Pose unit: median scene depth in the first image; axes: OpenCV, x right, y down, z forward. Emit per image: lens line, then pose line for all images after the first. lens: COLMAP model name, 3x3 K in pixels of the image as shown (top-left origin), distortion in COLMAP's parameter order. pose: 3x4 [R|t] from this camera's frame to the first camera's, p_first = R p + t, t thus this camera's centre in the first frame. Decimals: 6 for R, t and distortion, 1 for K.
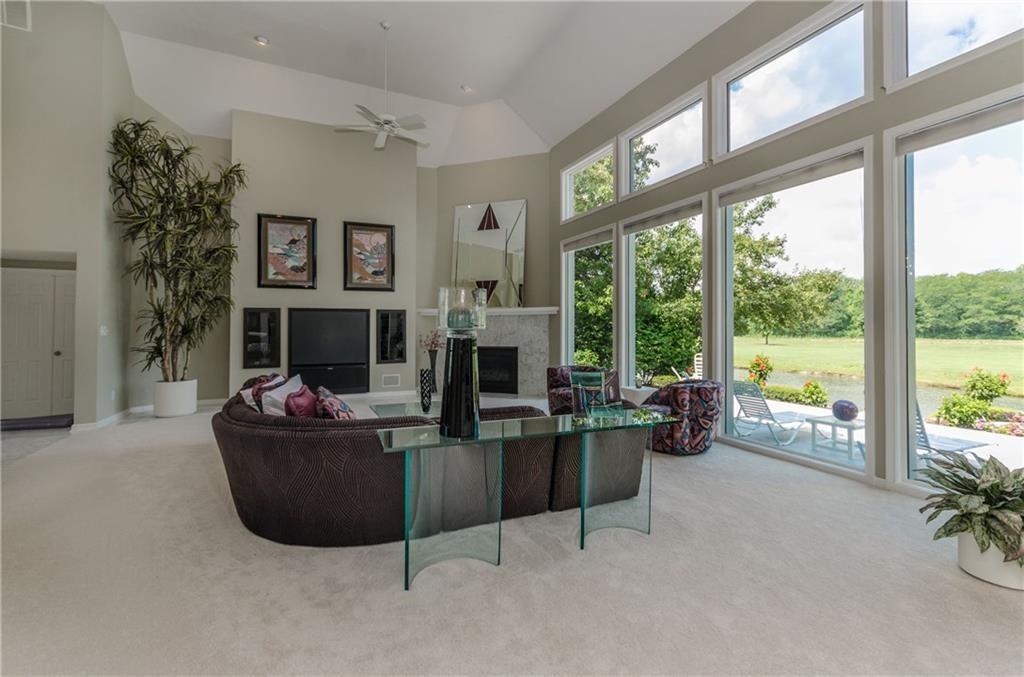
lens RADIAL K [[468.2, 0, 508.0], [0, 468.2, 370.0], [0, 0, 1]] dist [0.000990, 0.000620]
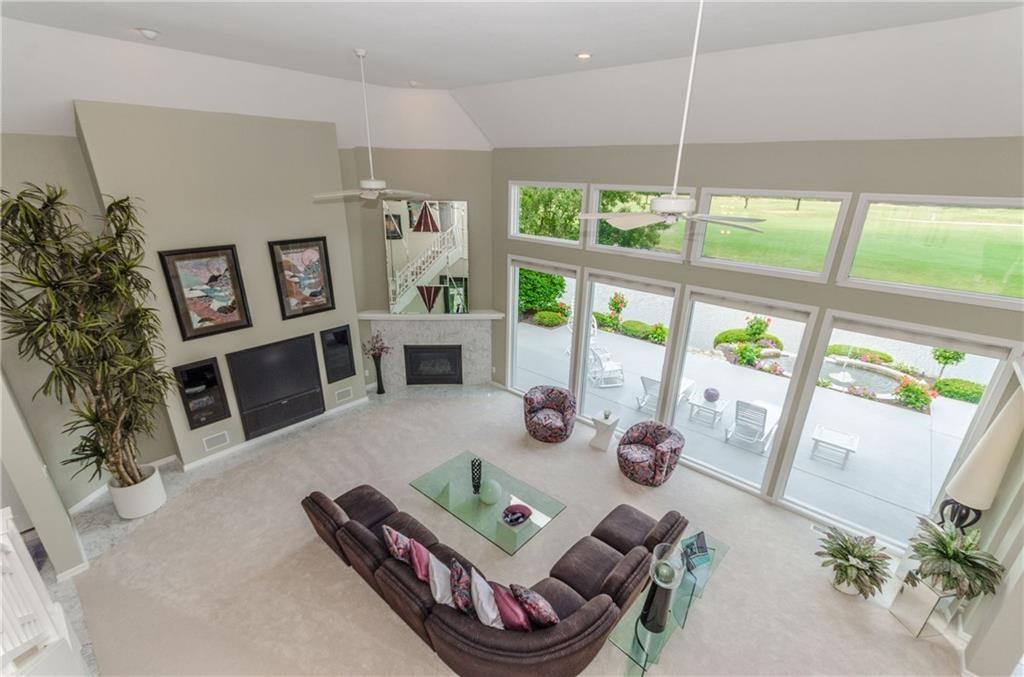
lens RADIAL K [[438.1, 0, 512.4], [0, 438.1, 404.6], [0, 0, 1]] dist [0.001137, 0.000120]
pose [[0.912520, -0.181512, 0.366552, -0.286850], [0.021090, 0.915832, 0.401007, -0.349983], [-0.408488, -0.358196, 0.839544, 0.060812]]
